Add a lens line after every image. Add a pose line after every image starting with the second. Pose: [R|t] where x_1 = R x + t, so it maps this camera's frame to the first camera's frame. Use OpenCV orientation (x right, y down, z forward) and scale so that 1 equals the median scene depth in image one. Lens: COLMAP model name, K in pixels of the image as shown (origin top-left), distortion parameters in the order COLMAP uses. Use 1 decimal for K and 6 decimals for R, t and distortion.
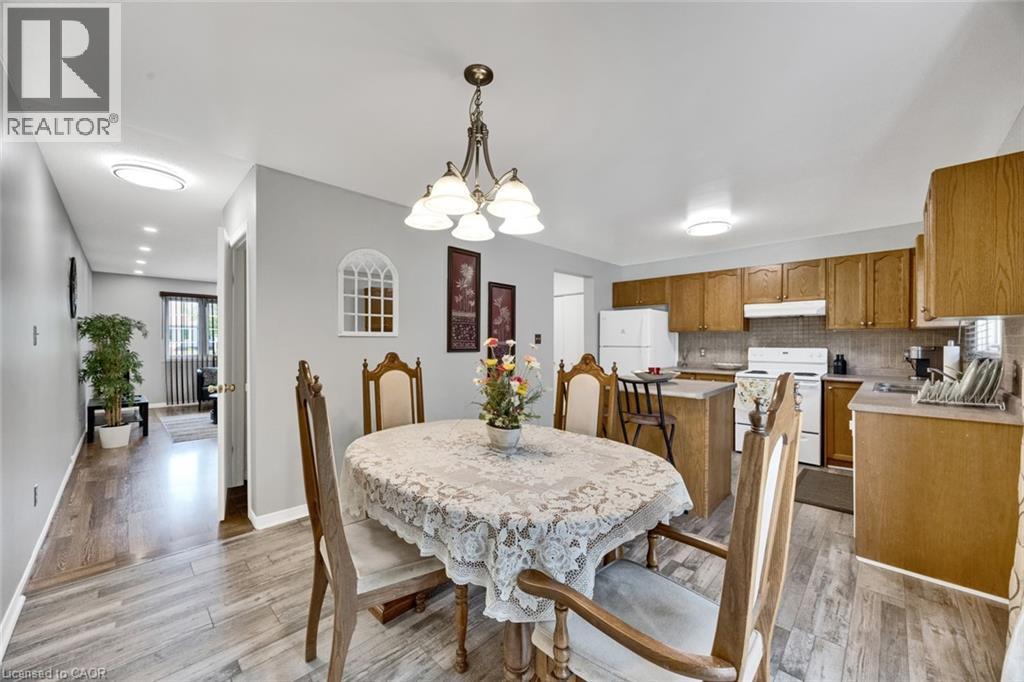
lens RADIAL K [[385.1, 0, 521.0], [0, 385.1, 342.4], [0, 0, 1]] dist [-0.001675, -0.000425]
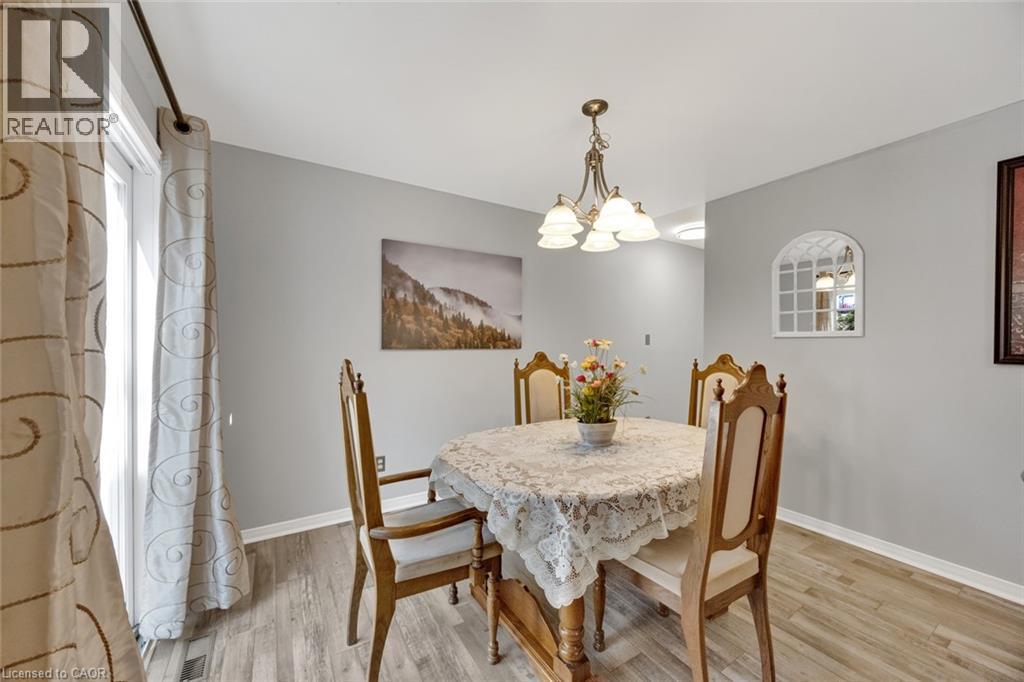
lens RADIAL K [[385.1, 0, 507.7], [0, 385.1, 341.6], [0, 0, 1]] dist [-0.001675, -0.000425]
pose [[-0.251564, 0.000390, -0.967841, 0.448295], [-0.003960, 0.999991, 0.001432, -0.002717], [0.967833, 0.004193, -0.251560, 0.439094]]
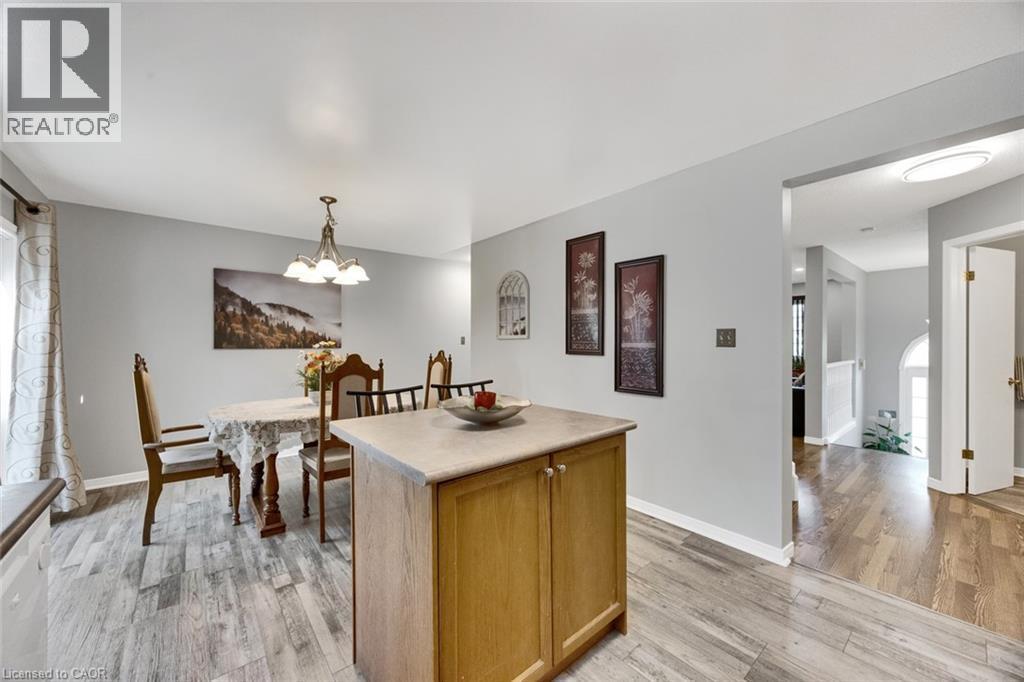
lens RADIAL K [[385.1, 0, 507.8], [0, 385.1, 341.4], [0, 0, 1]] dist [-0.001675, -0.000425]
pose [[-0.118692, 0.000227, -0.992931, 0.694501], [0.000141, 1.000000, 0.000212, -0.005213], [0.992931, -0.000114, -0.118692, 0.884234]]
